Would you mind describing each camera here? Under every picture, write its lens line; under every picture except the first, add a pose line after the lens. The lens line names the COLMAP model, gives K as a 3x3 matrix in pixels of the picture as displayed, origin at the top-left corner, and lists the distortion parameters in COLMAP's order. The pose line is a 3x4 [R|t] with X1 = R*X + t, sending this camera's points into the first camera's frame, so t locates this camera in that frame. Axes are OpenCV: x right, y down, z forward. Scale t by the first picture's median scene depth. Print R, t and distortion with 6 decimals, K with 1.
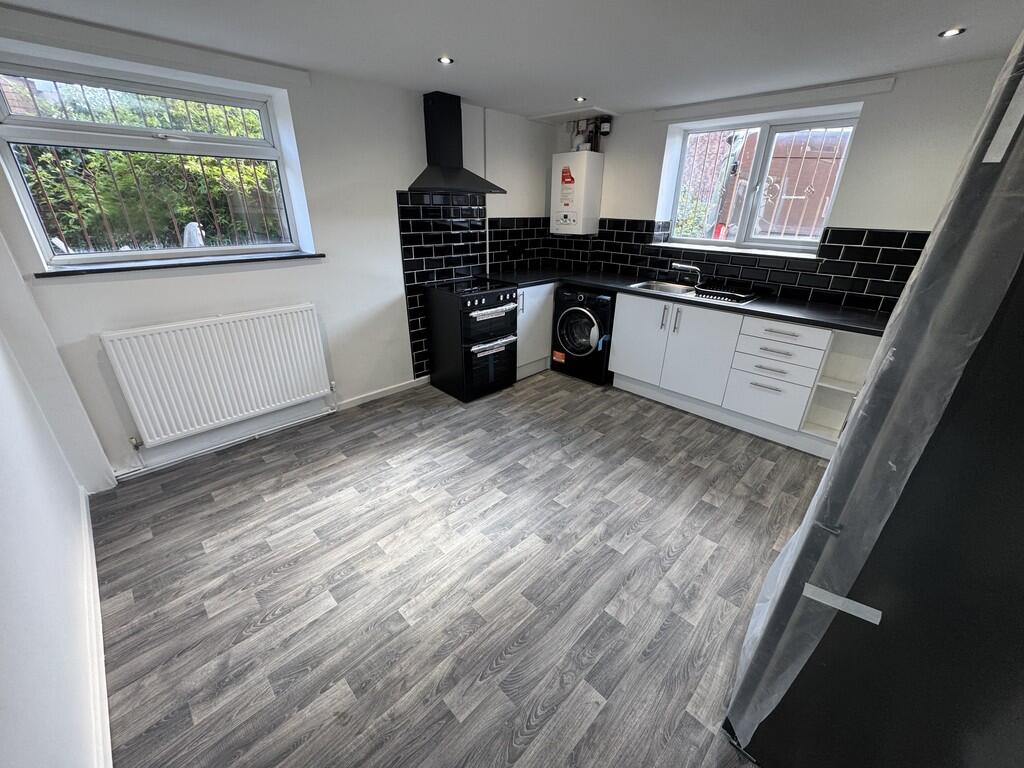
lens RADIAL K [[408.0, 0, 512.0], [0, 408.0, 384.0], [0, 0, 1]] dist [-0.002489, 0.000237]
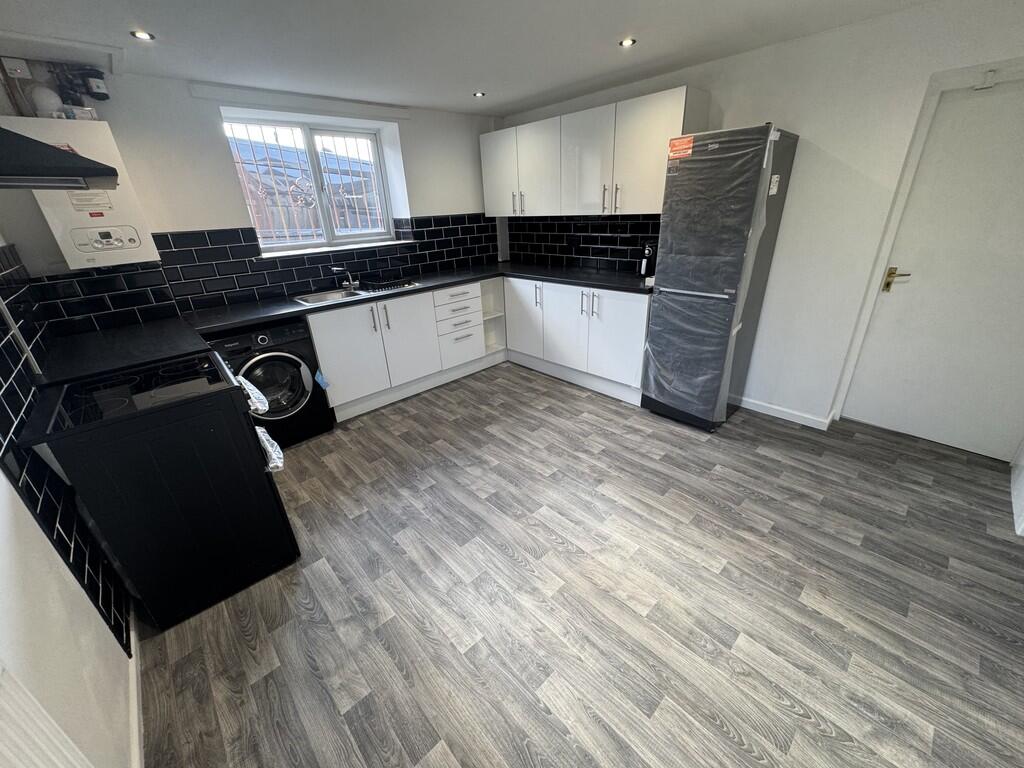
lens RADIAL K [[408.0, 0, 512.0], [0, 408.0, 384.0], [0, 0, 1]] dist [-0.002489, 0.000237]
pose [[0.032230, -0.417001, 0.908334, -0.732225], [0.444517, 0.819958, 0.360656, -0.318513], [-0.895191, 0.392146, 0.211791, 0.747406]]
